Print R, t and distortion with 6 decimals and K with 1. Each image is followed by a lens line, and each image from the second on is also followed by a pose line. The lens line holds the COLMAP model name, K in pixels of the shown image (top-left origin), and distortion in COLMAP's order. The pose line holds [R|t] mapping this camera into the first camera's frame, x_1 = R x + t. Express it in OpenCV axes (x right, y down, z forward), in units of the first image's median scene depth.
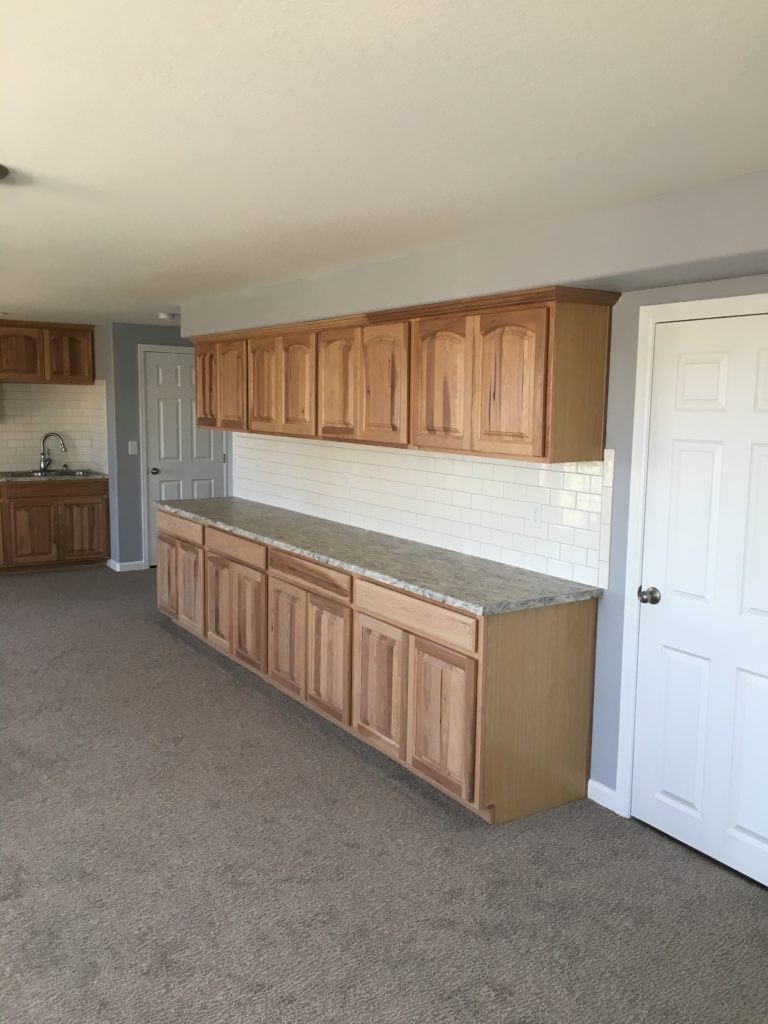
lens RADIAL K [[866.2, 0, 386.3], [0, 866.2, 515.5], [0, 0, 1]] dist [0.074598, -0.017148]
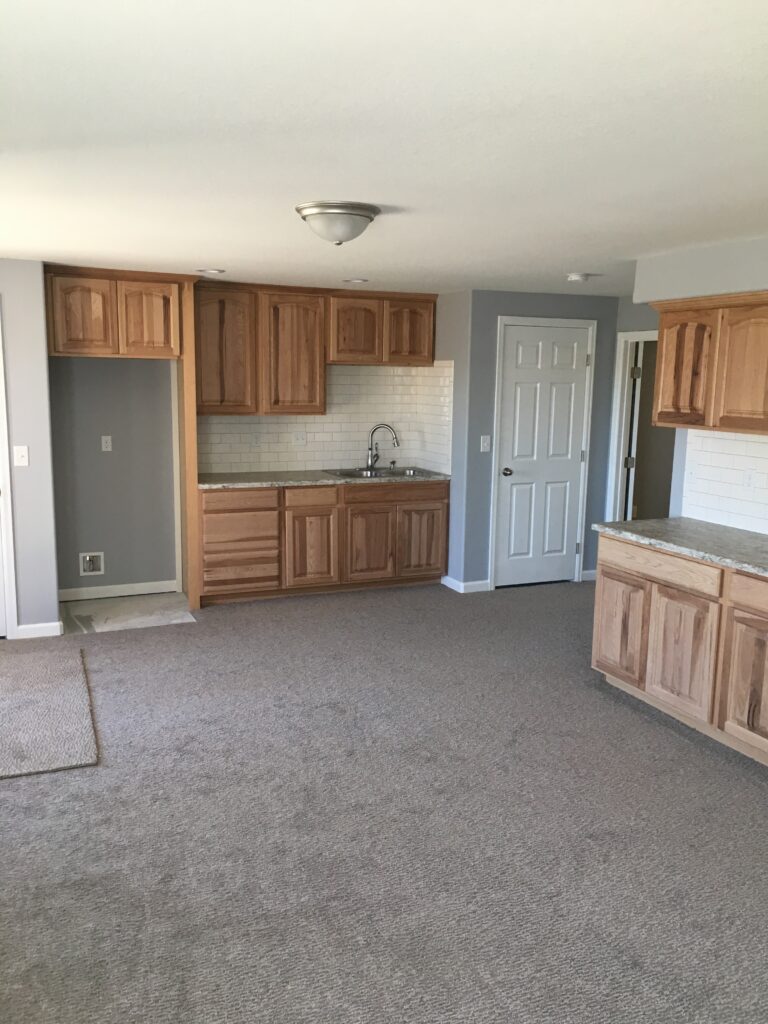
lens RADIAL K [[866.2, 0, 381.0], [0, 866.2, 510.1], [0, 0, 1]] dist [0.074598, -0.017148]
pose [[0.986549, 0.024968, -0.161546, -0.252400], [-0.021176, 0.999459, 0.025149, -0.033334], [0.162087, -0.021390, 0.986545, 0.178085]]
